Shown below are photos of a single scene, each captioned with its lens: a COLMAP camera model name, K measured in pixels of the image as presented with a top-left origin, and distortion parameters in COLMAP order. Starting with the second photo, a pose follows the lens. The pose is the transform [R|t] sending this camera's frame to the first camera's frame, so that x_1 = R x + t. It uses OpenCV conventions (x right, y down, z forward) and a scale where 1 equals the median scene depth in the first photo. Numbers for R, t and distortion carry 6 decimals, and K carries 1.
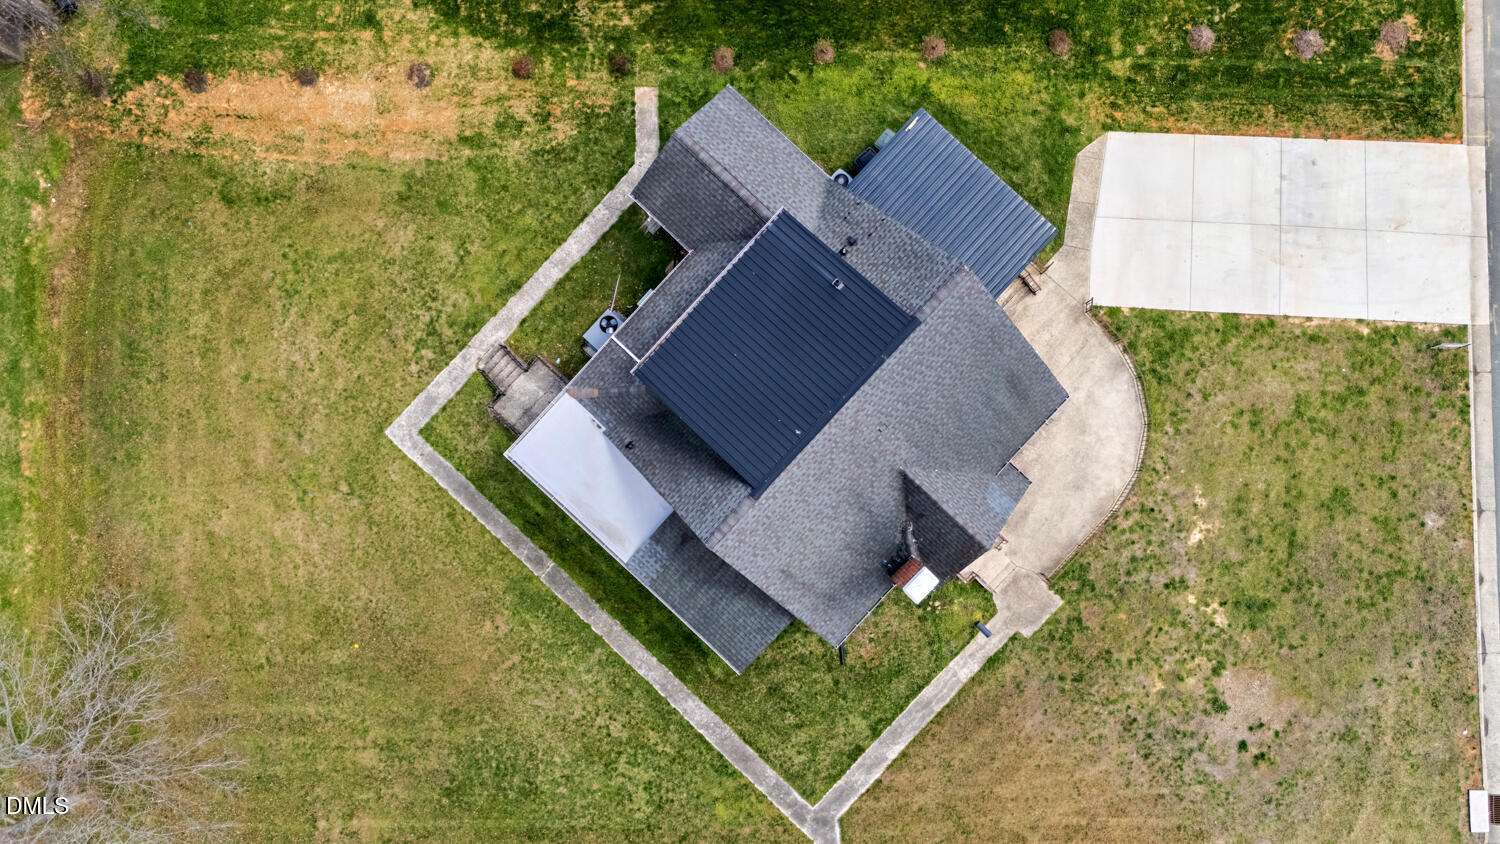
lens RADIAL K [[1122.2, 0, 750.0], [0, 1122.2, 422.0], [0, 0, 1]] dist [0.034862, 0.003175]
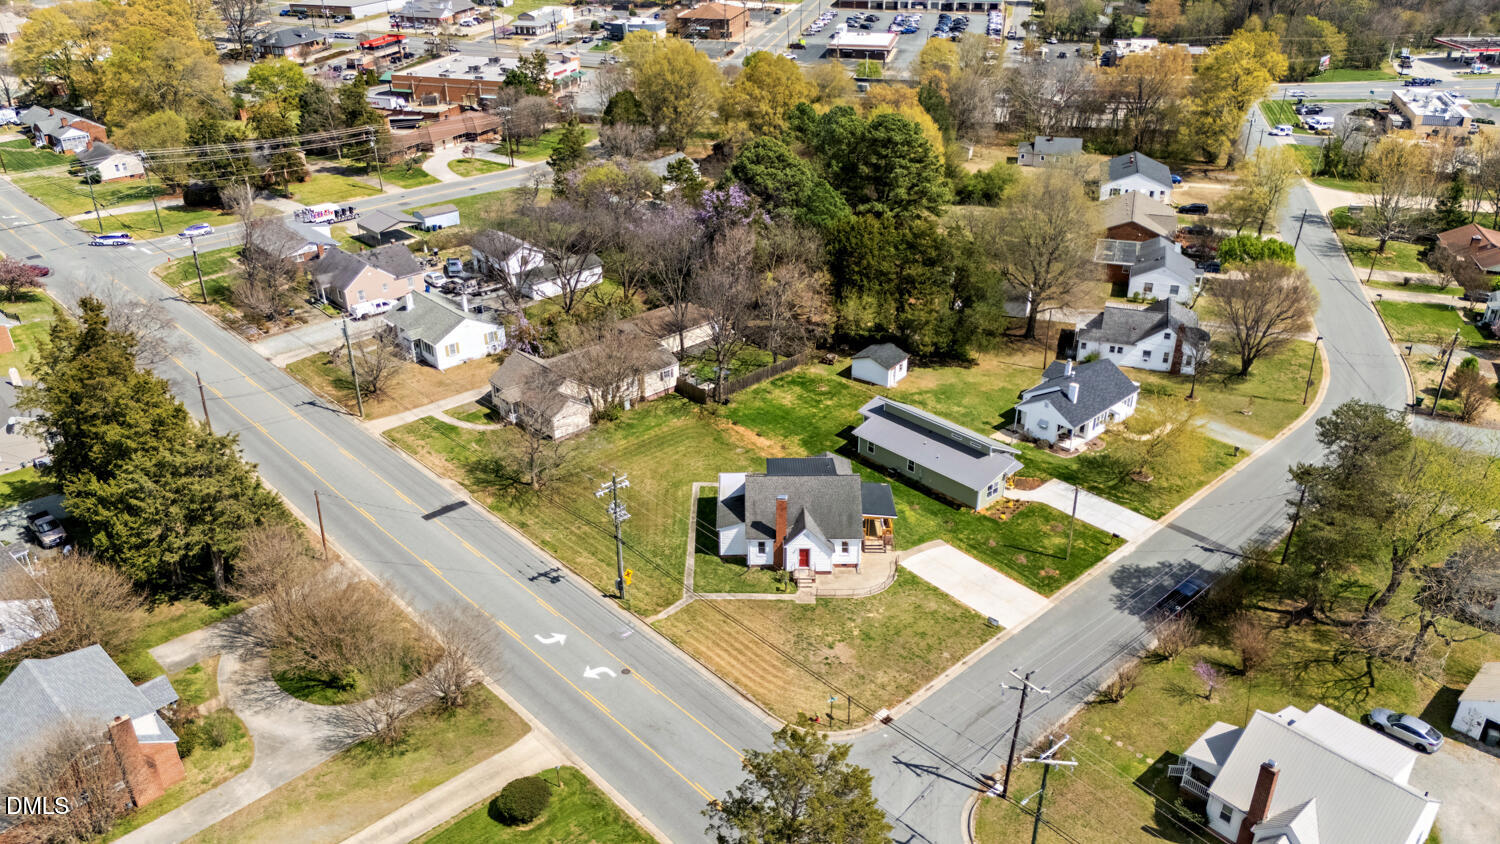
lens RADIAL K [[1101.1, 0, 750.0], [0, 1101.1, 422.0], [0, 0, 1]] dist [0.085599, -0.094504]
pose [[0.685603, 0.364007, -0.630434, 1.604378], [-0.727971, 0.345830, -0.591997, 1.607930], [0.002532, 0.864813, 0.502088, -0.630772]]
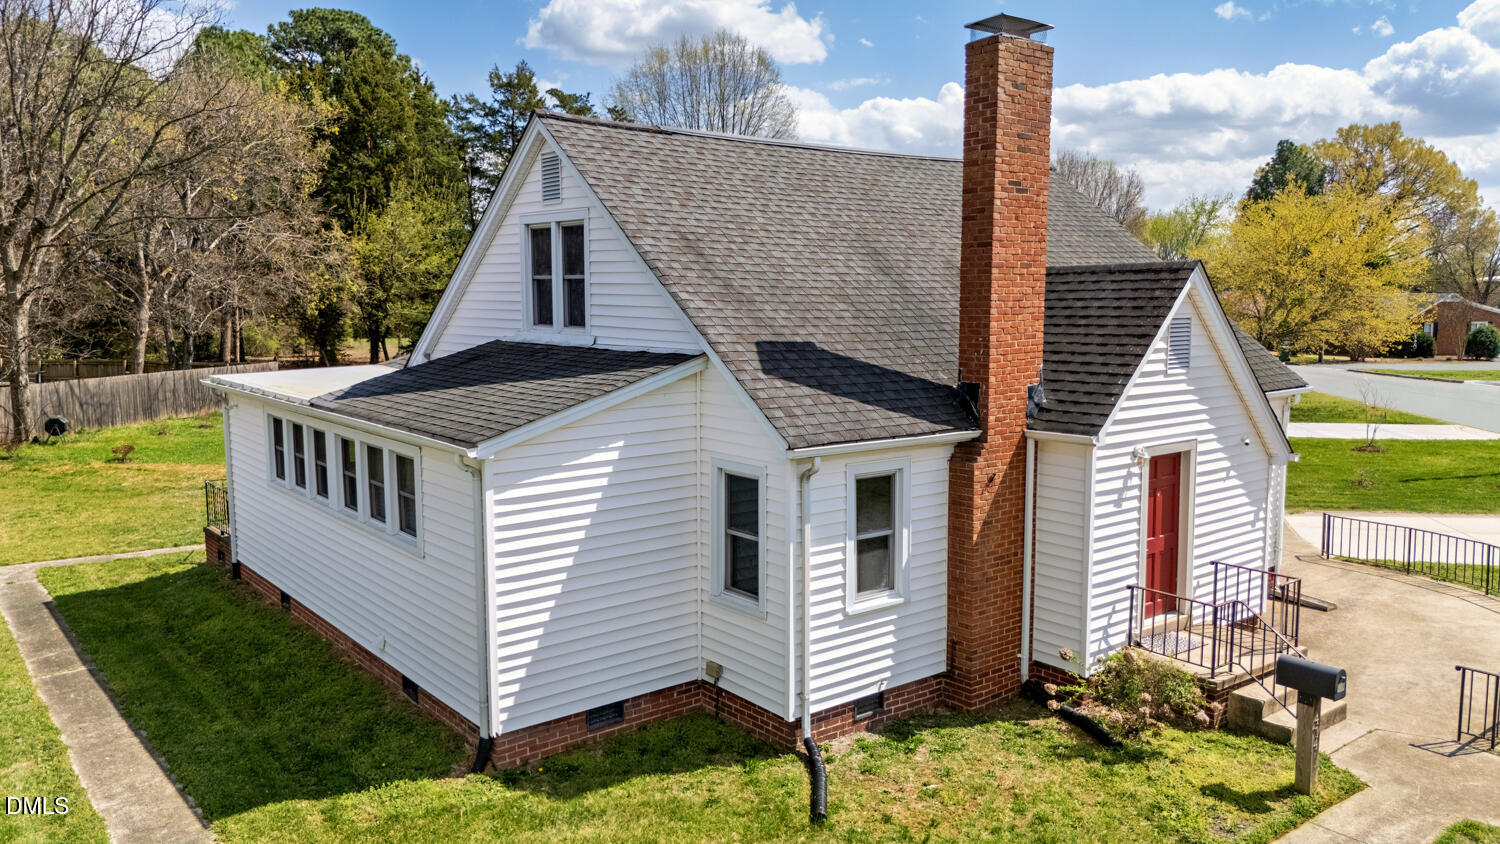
lens RADIAL K [[1122.2, 0, 750.0], [0, 1122.2, 422.0], [0, 0, 1]] dist [0.034862, 0.003175]
pose [[0.988651, 0.045322, -0.143232, 0.100265], [-0.148565, 0.153326, -0.976944, 0.460952], [-0.022316, 0.987136, 0.158319, 0.851844]]
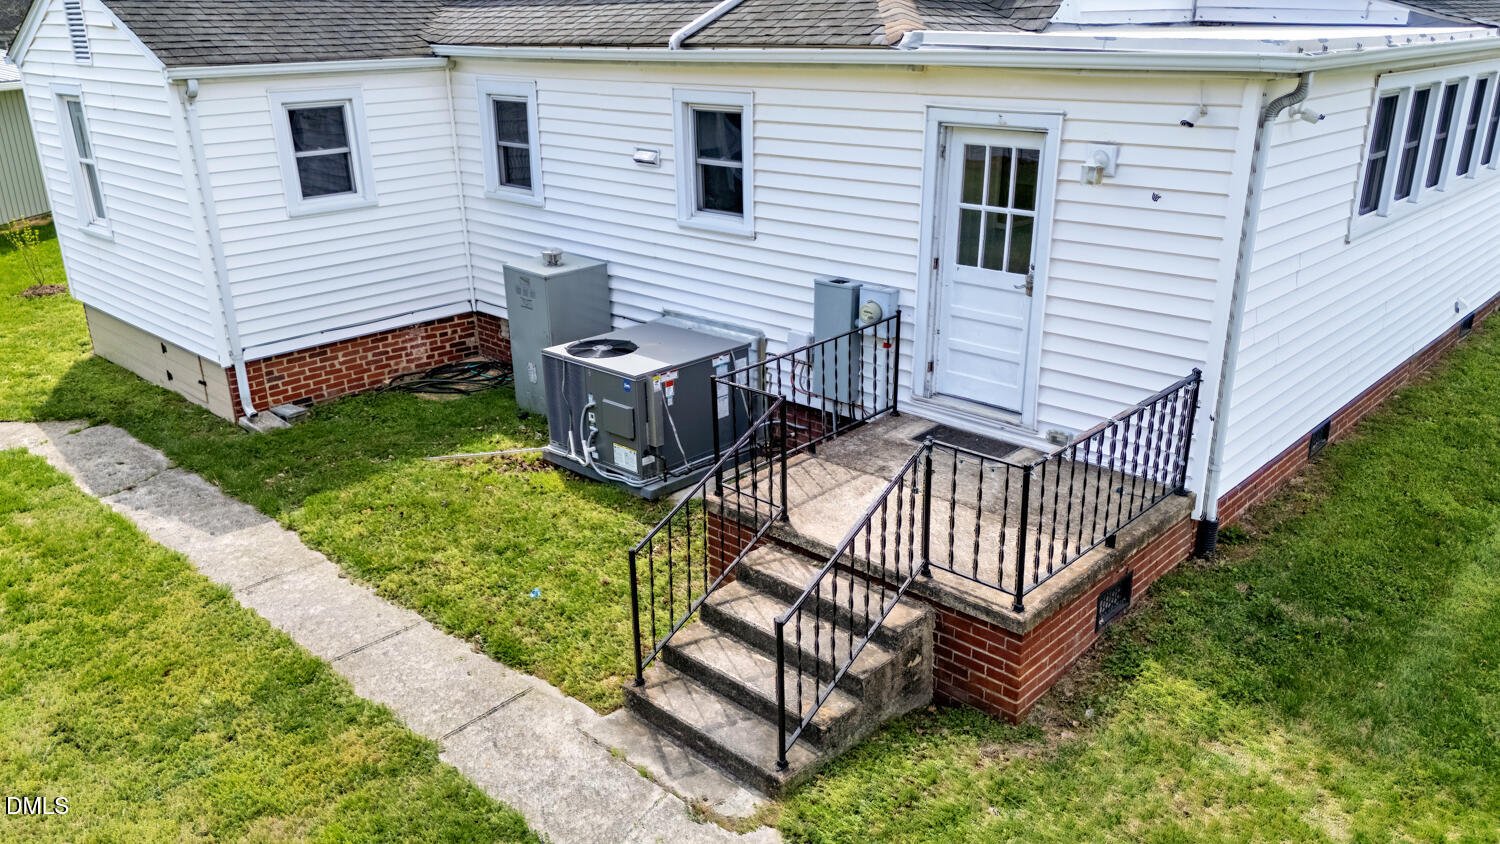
lens RADIAL K [[1101.1, 0, 750.0], [0, 1101.1, 422.0], [0, 0, 1]] dist [0.085599, -0.094504]
pose [[0.008274, -0.312129, 0.950004, -0.366831], [0.999815, 0.019076, -0.002440, -0.050196], [-0.017361, 0.949848, 0.312229, 0.915353]]
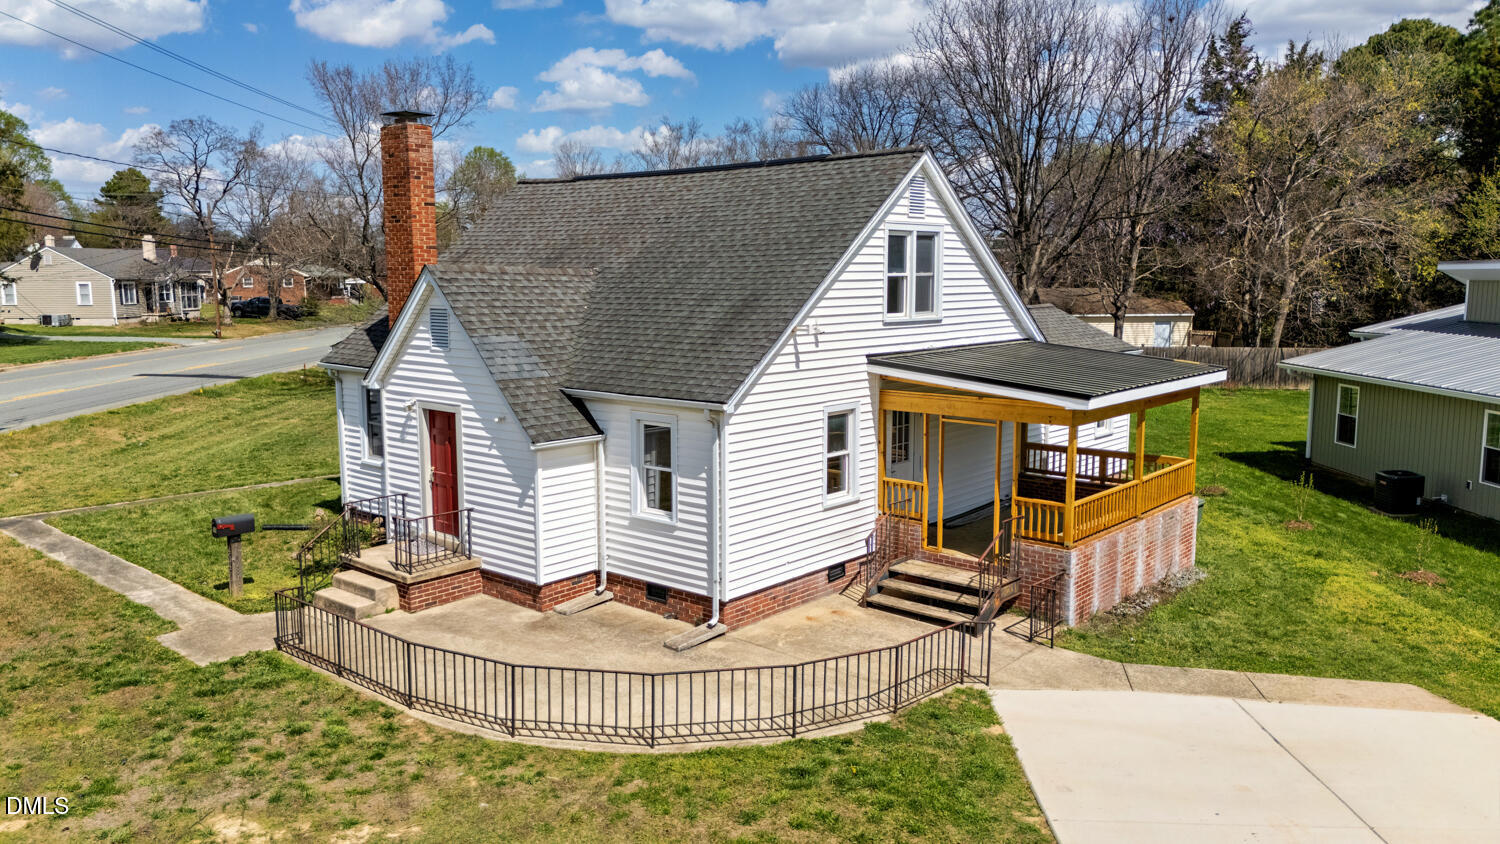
lens RADIAL K [[1101.1, 0, 750.0], [0, 1101.1, 422.0], [0, 0, 1]] dist [0.085599, -0.094504]
pose [[0.035981, 0.160383, -0.986399, 0.641128], [-0.999037, 0.030573, -0.031471, -0.017900], [0.025110, 0.986581, 0.161329, 0.848114]]
